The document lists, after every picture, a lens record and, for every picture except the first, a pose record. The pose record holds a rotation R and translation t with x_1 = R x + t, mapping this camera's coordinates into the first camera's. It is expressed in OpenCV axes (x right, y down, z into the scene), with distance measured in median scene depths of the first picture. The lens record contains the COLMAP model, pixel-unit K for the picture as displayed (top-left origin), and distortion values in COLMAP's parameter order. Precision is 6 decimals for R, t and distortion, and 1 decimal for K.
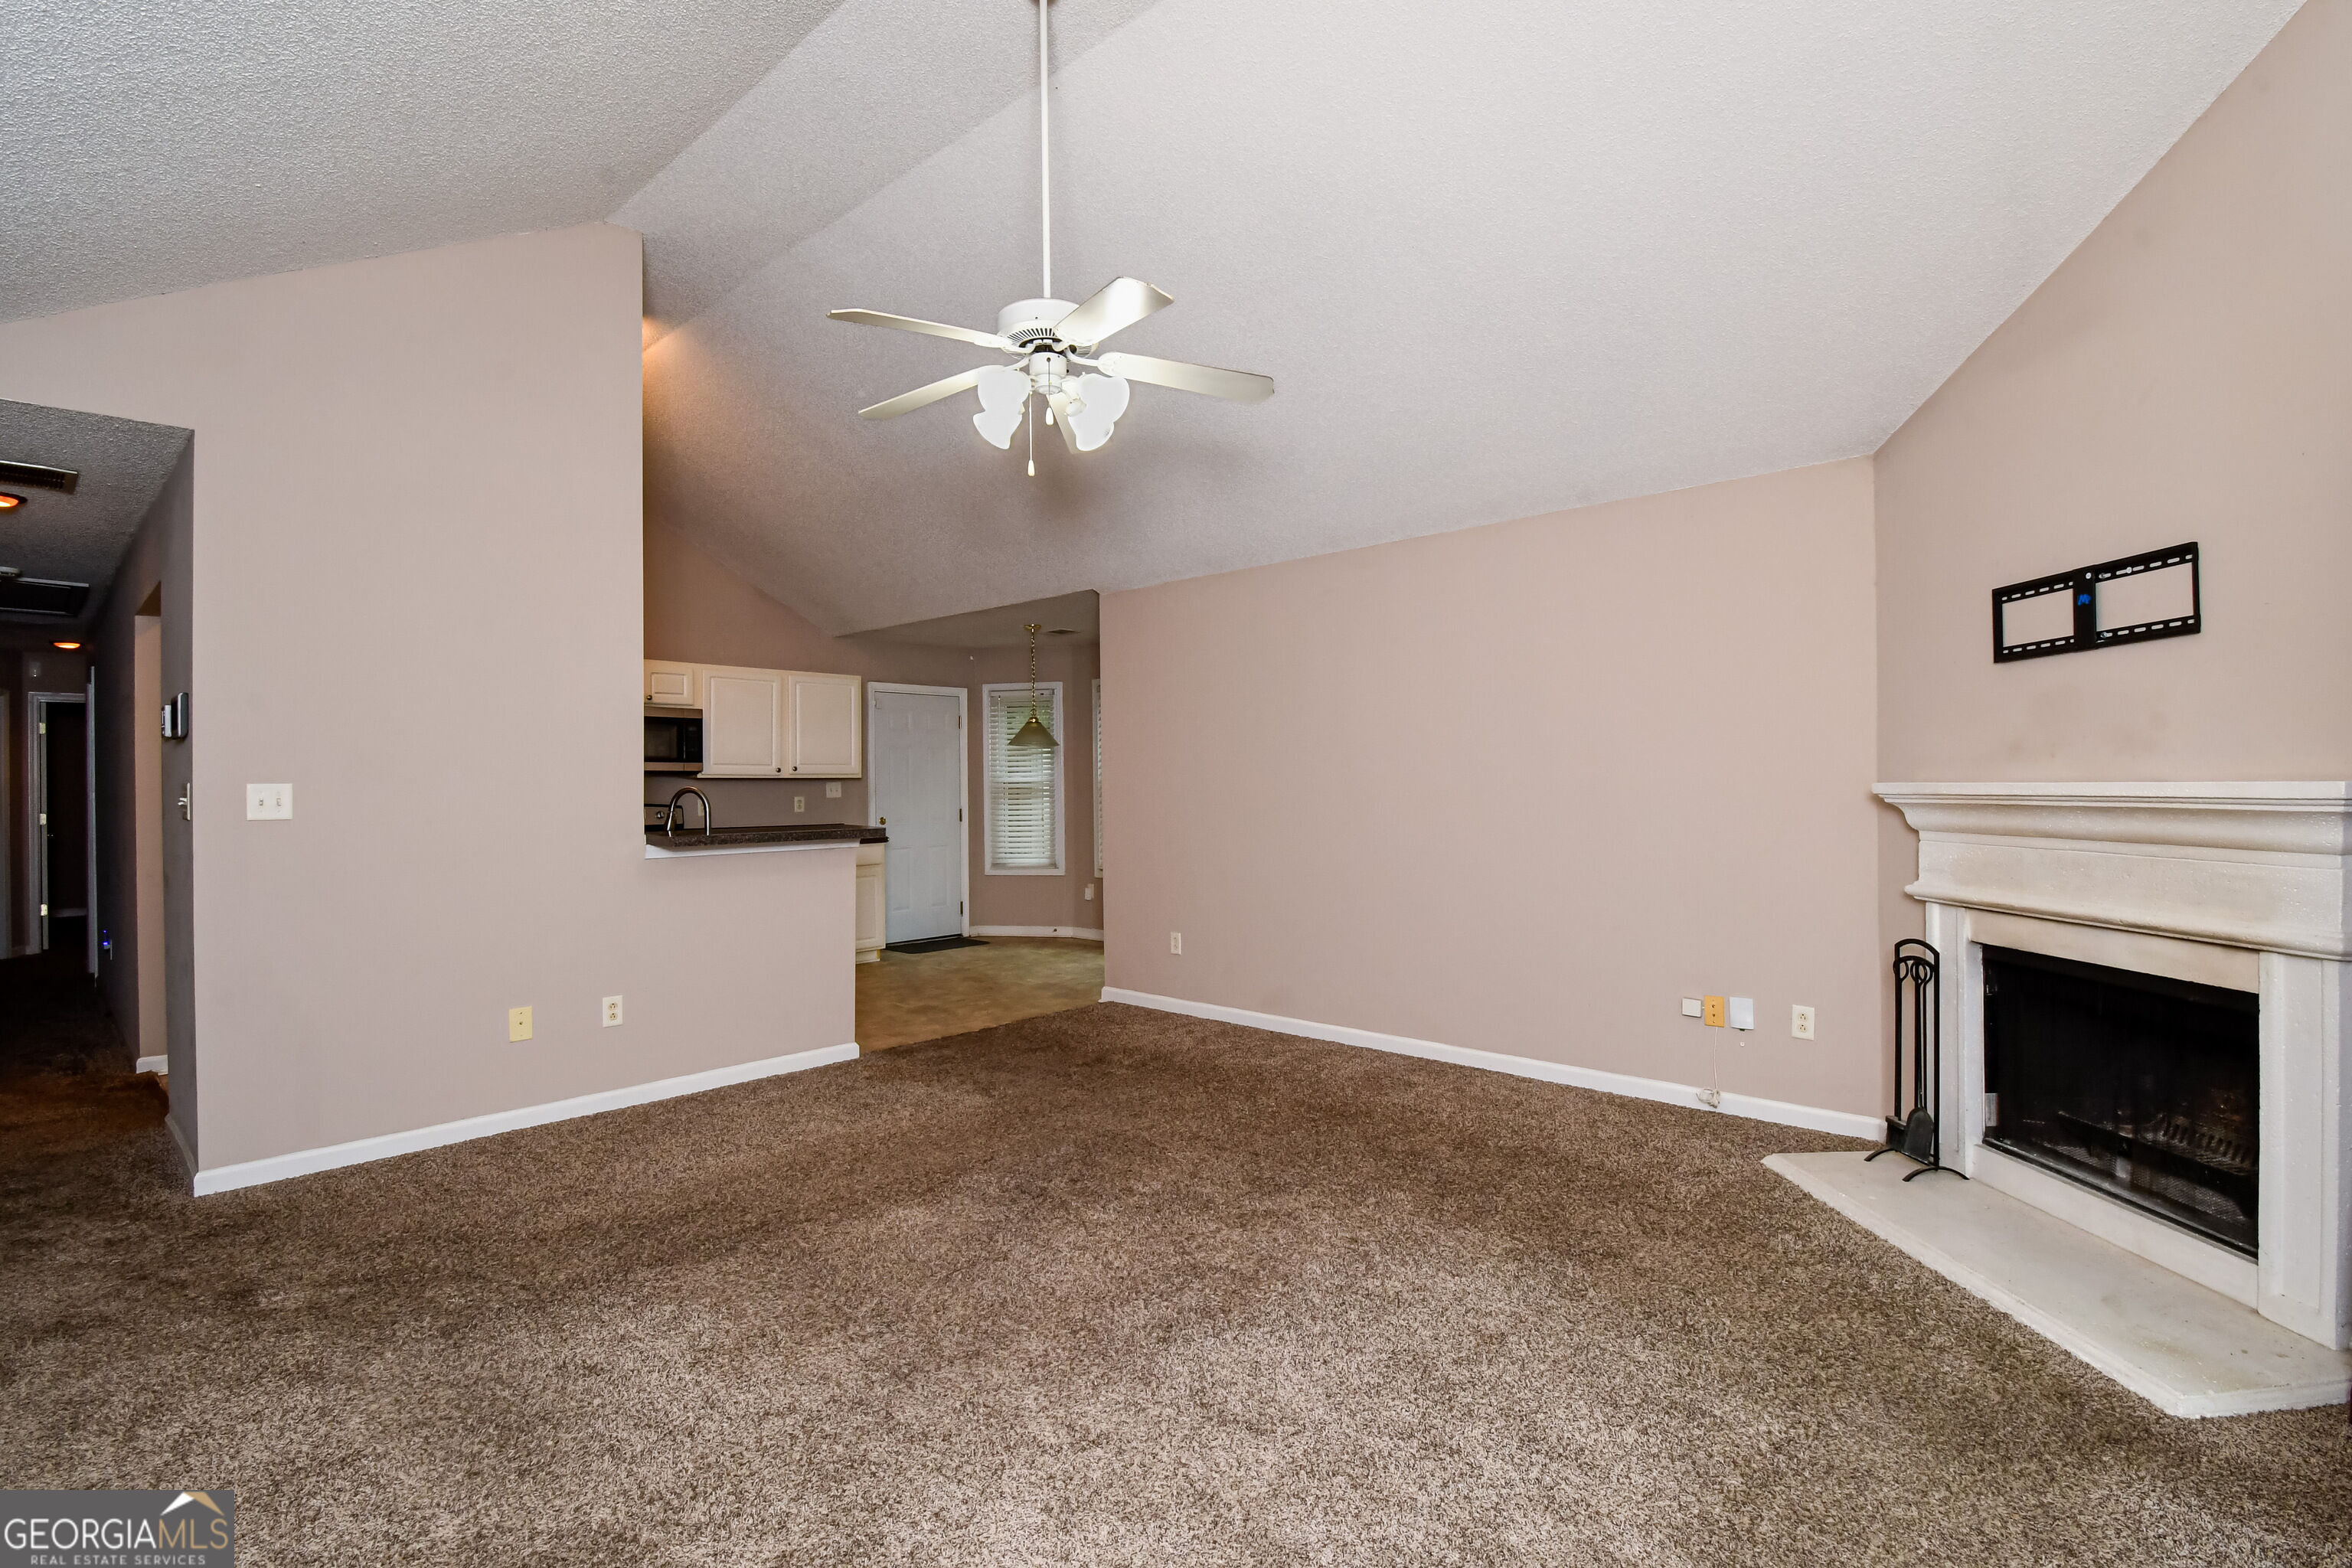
lens RADIAL K [[1067.0, 0, 1203.8], [0, 1067.0, 781.5], [0, 0, 1]] dist [-0.001790, -0.000721]
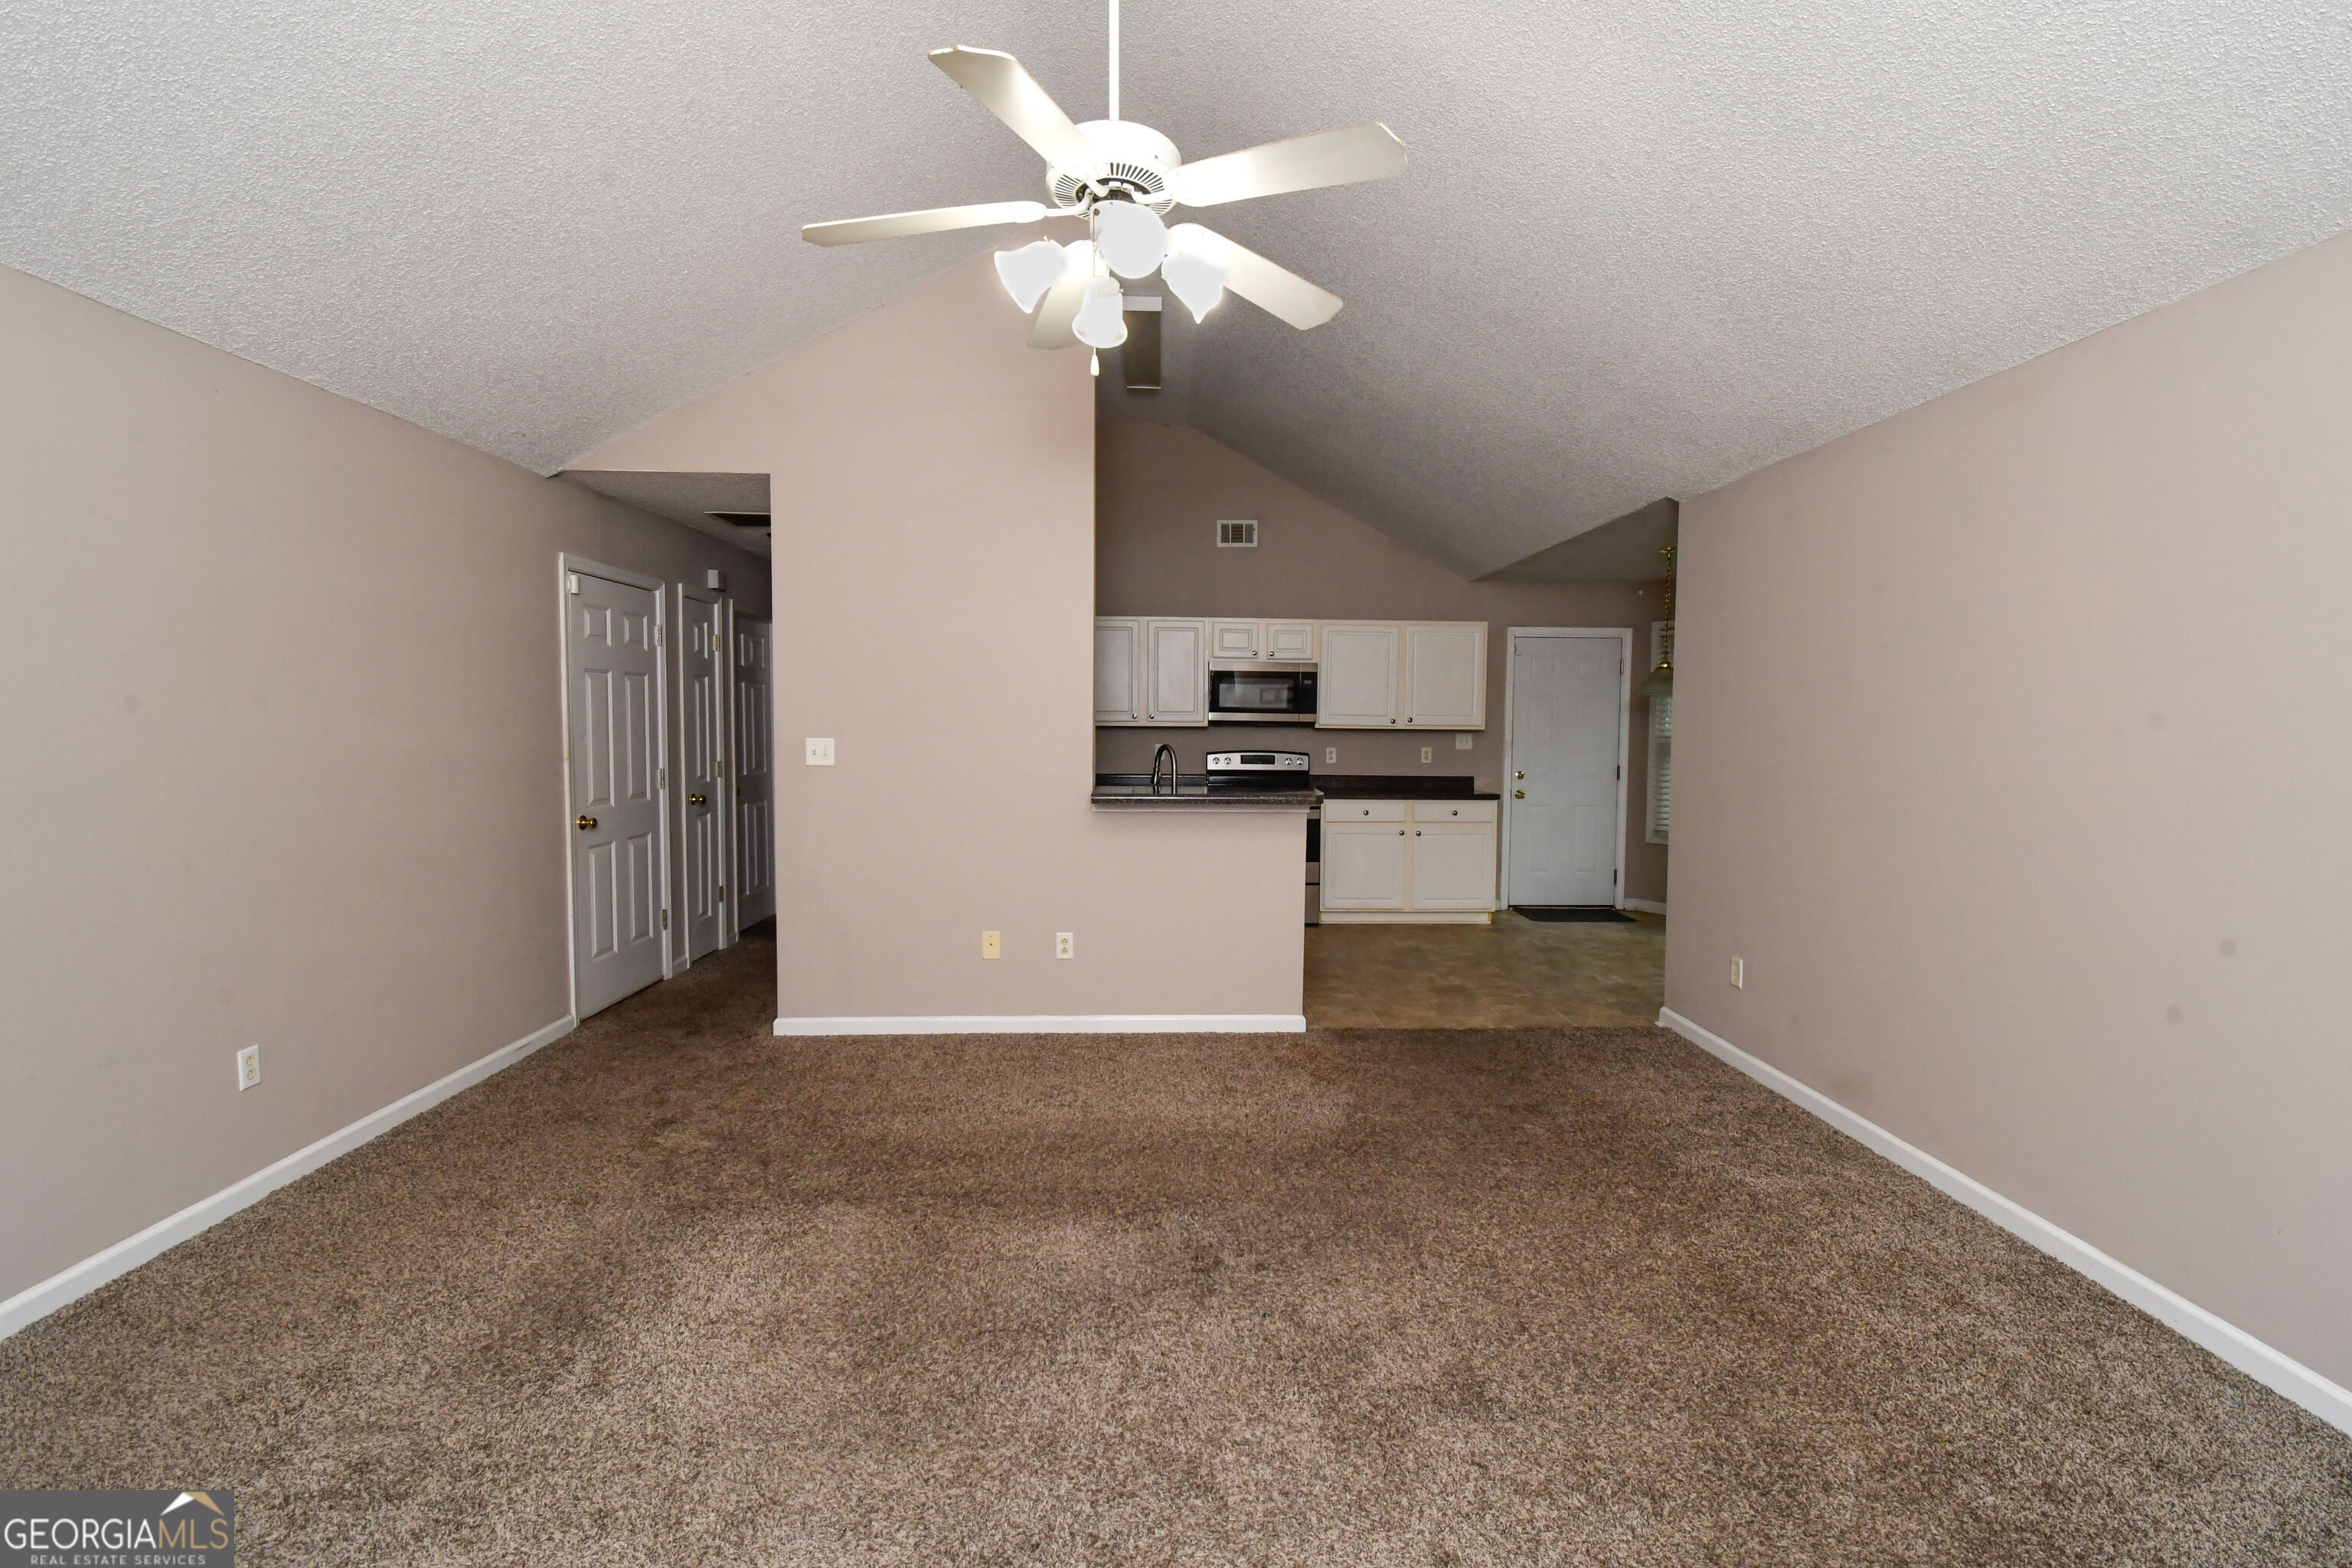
lens RADIAL K [[1022.1, 0, 1237.7], [0, 1022.1, 788.1], [0, 0, 1]] dist [0.039461, -0.042649]
pose [[0.713475, 0.063894, -0.697761, 0.255568], [-0.015994, 0.997059, 0.074947, -0.026639], [0.700498, -0.042313, 0.712399, 0.305318]]
